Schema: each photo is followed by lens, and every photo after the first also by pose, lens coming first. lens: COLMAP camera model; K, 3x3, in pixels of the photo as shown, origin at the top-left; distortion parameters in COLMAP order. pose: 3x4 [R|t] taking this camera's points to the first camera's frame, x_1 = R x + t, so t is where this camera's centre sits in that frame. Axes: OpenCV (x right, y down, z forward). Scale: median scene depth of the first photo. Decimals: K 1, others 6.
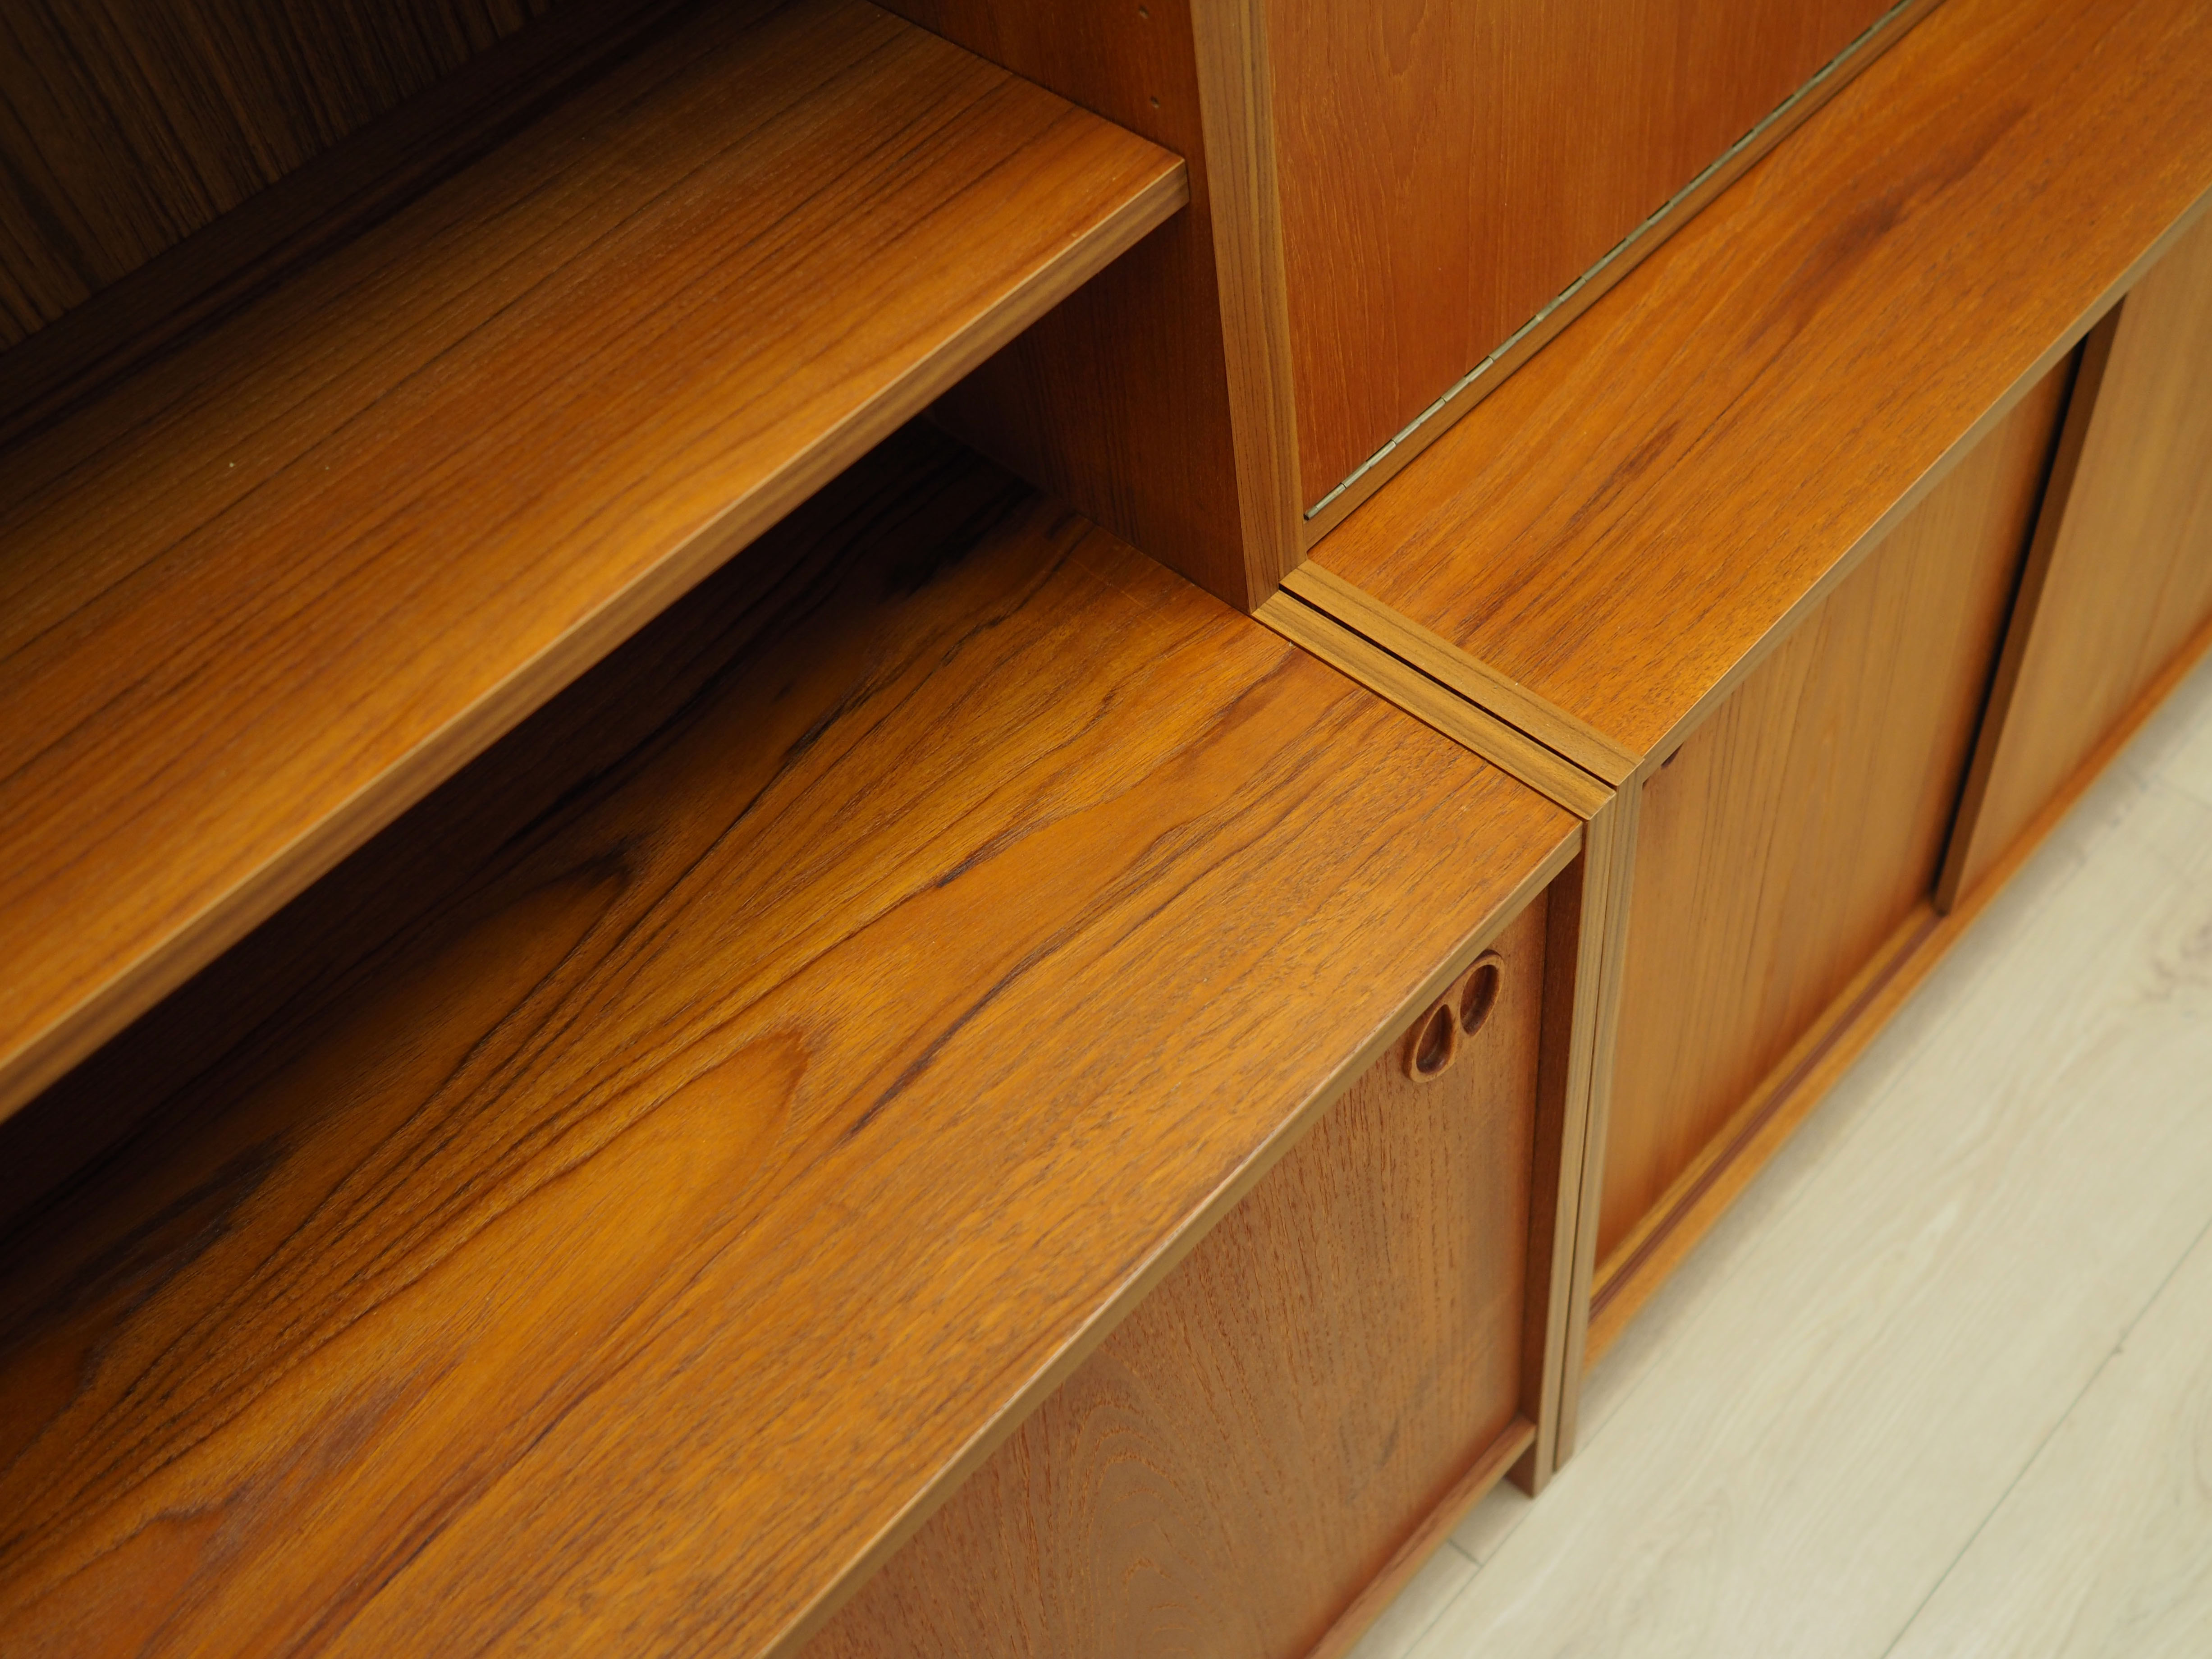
lens RADIAL K [[2472.7, 0, 1209.8], [0, 2472.7, 834.0], [0, 0, 1]] dist [-0.015271, -0.001939]
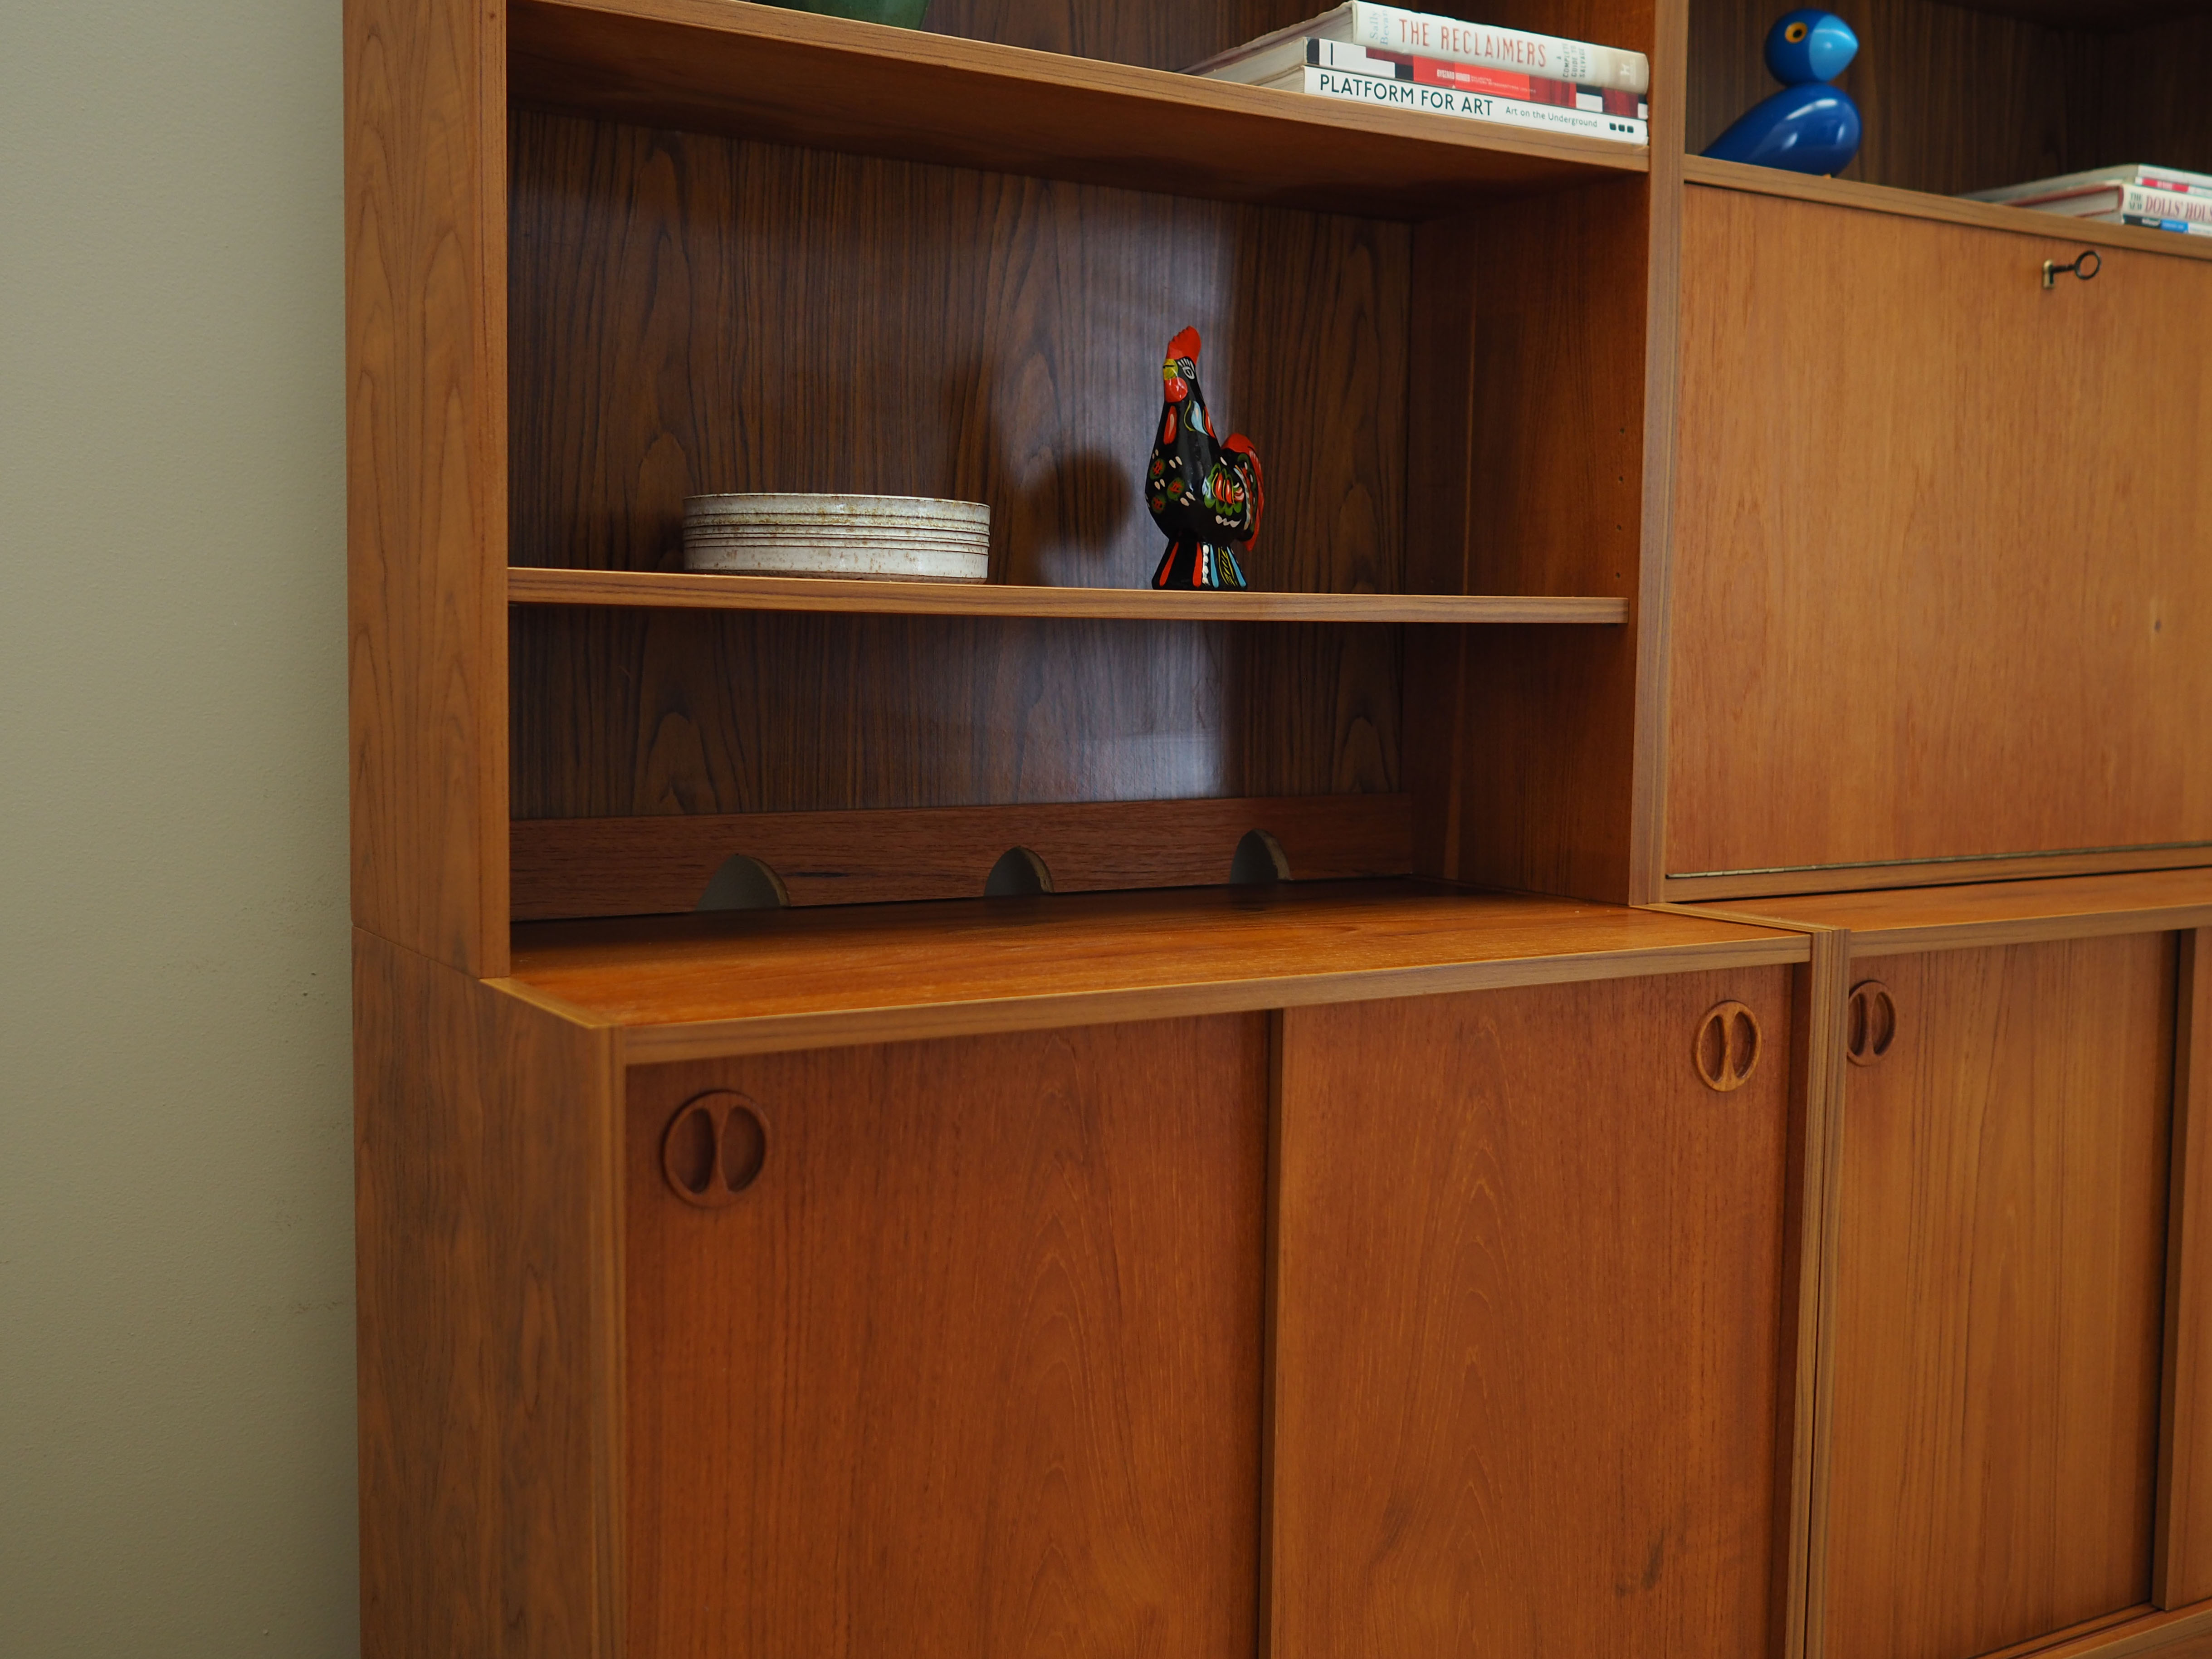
lens RADIAL K [[2357.6, 0, 1073.7], [0, 2357.6, 821.1], [0, 0, 1]] dist [-0.026183, 0.049834]
pose [[0.952349, 0.107819, -0.285317, 0.123369], [-0.283857, 0.655591, -0.699732, 1.282826], [0.111607, 0.747379, 0.654957, -0.203633]]
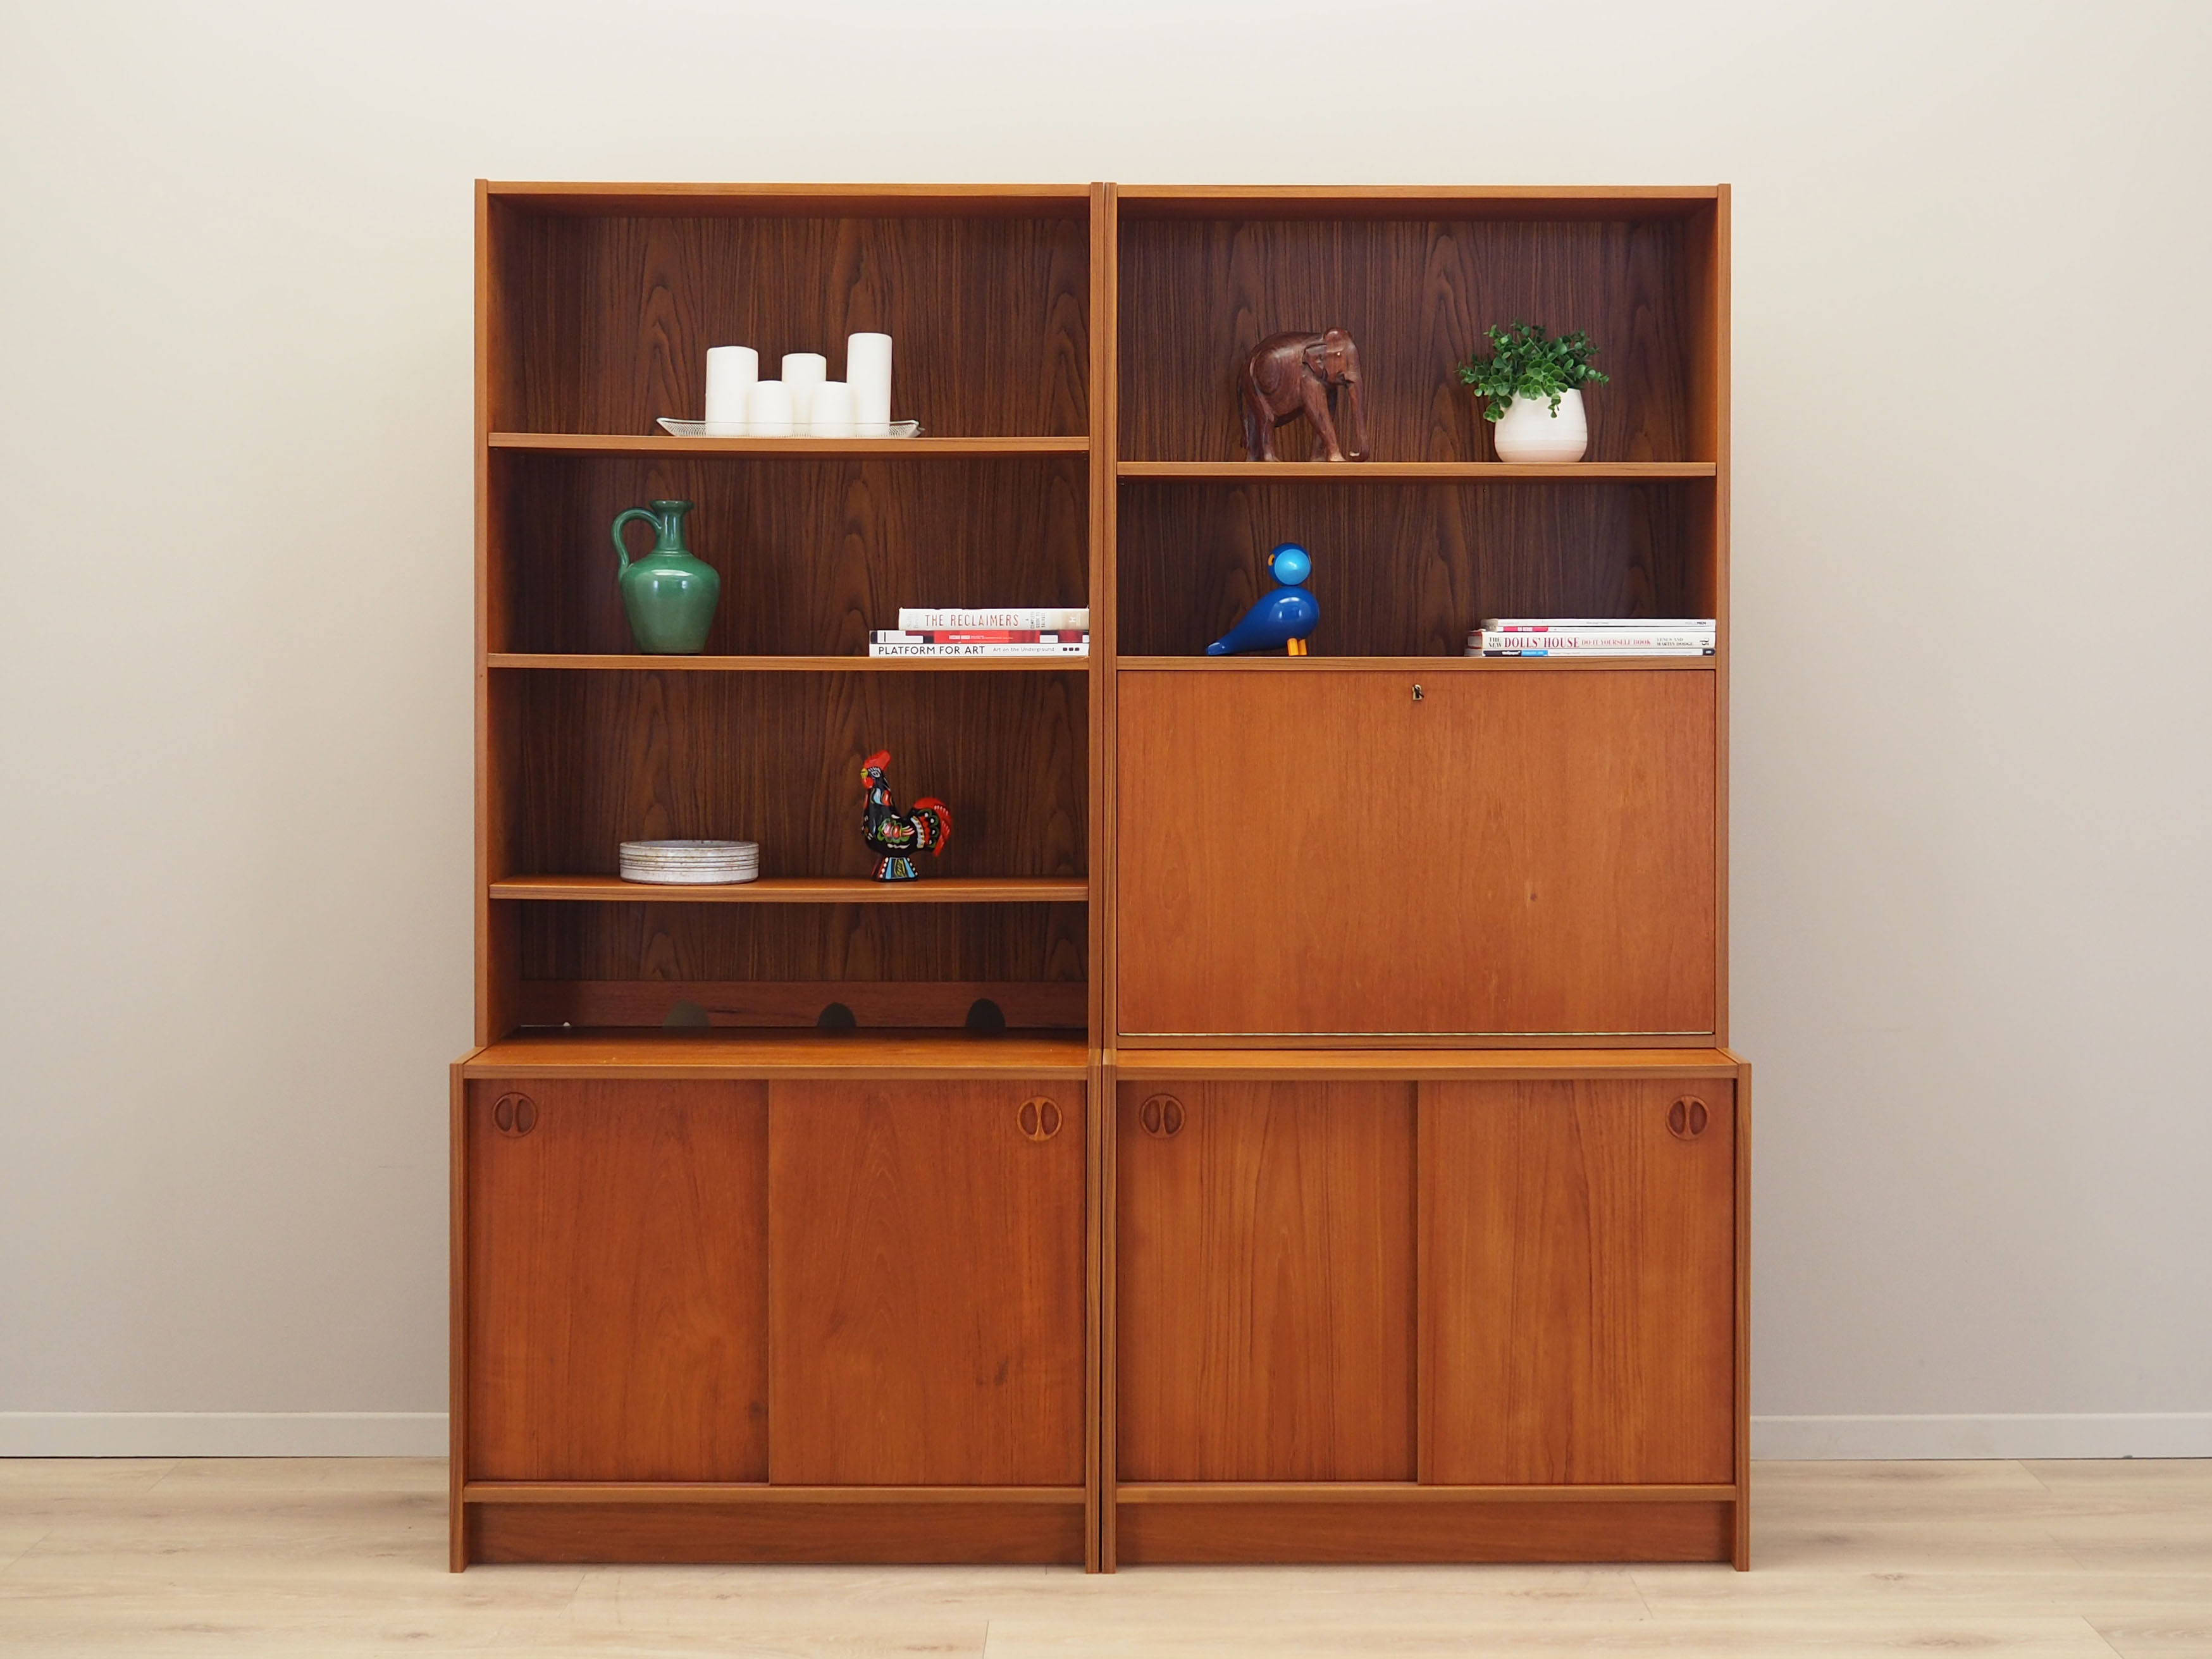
lens RADIAL K [[3321.2, 0, 1160.1], [0, 3321.2, 700.8], [0, 0, 1]] dist [-0.009176, -0.020878]
pose [[0.671464, 0.090739, -0.735461, 3.711700], [-0.620785, 0.610861, -0.491401, 1.965460], [0.404675, 0.786521, 0.466500, -1.581429]]
